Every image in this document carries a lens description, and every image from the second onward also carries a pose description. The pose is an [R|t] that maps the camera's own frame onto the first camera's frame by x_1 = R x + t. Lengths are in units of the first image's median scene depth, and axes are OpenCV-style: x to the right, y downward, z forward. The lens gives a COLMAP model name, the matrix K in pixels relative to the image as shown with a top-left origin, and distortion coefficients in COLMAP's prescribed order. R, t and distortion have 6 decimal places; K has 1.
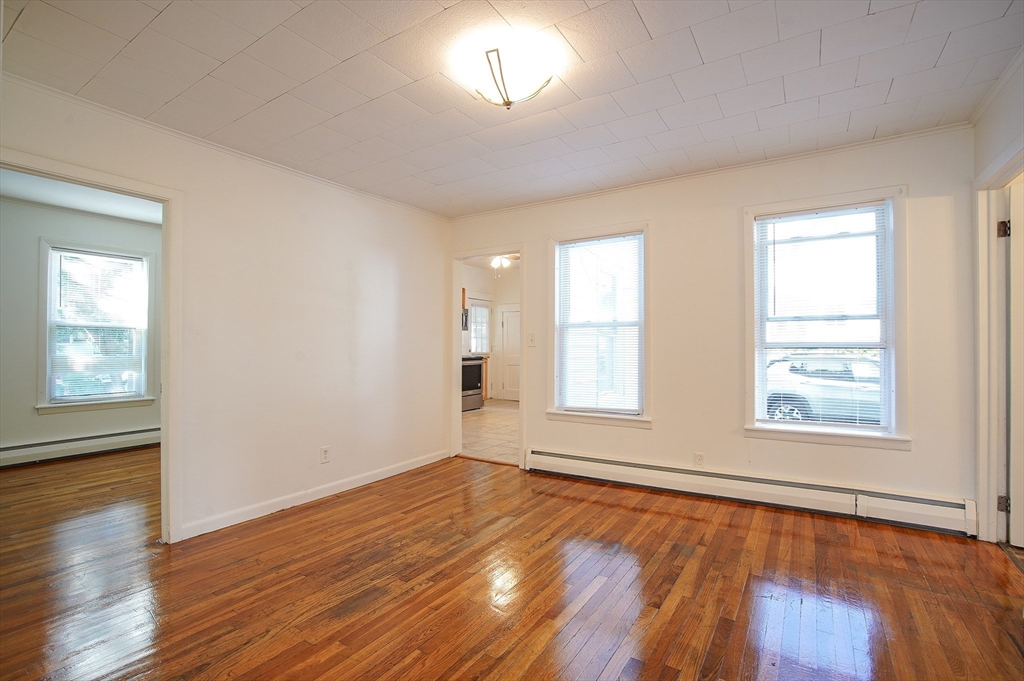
lens RADIAL K [[482.0, 0, 496.0], [0, 482.0, 338.3], [0, 0, 1]] dist [-0.051492, 0.016255]
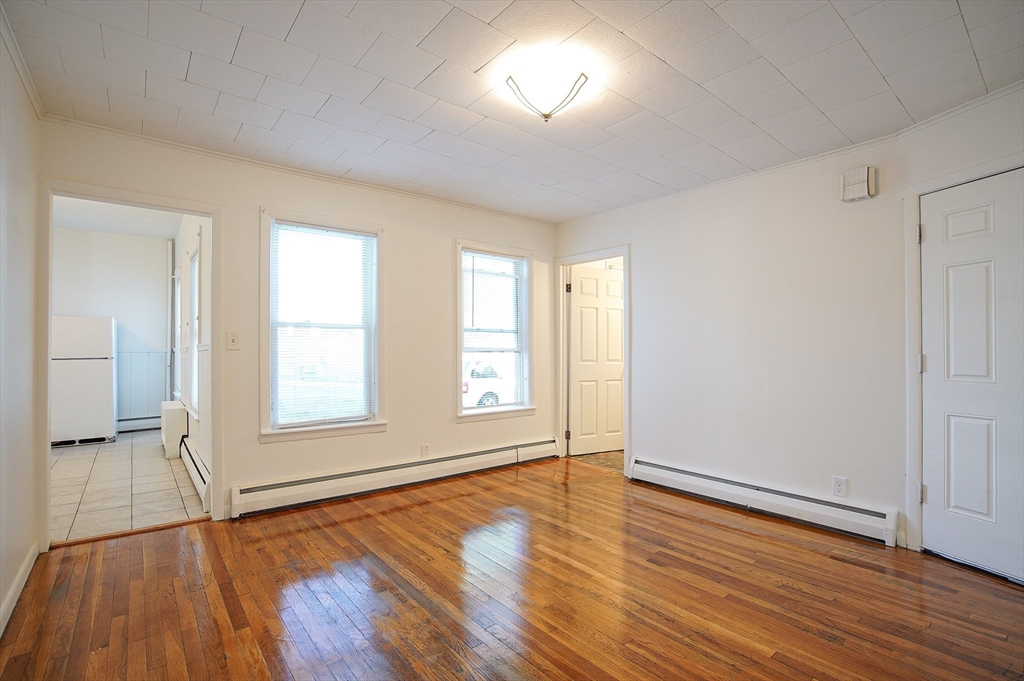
lens RADIAL K [[482.0, 0, 515.9], [0, 482.0, 345.5], [0, 0, 1]] dist [-0.051492, 0.016255]
pose [[0.289186, 0.014602, 0.957161, -0.564172], [-0.018615, 0.999780, -0.009628, 0.011704], [-0.957092, -0.015034, 0.289394, 0.432259]]
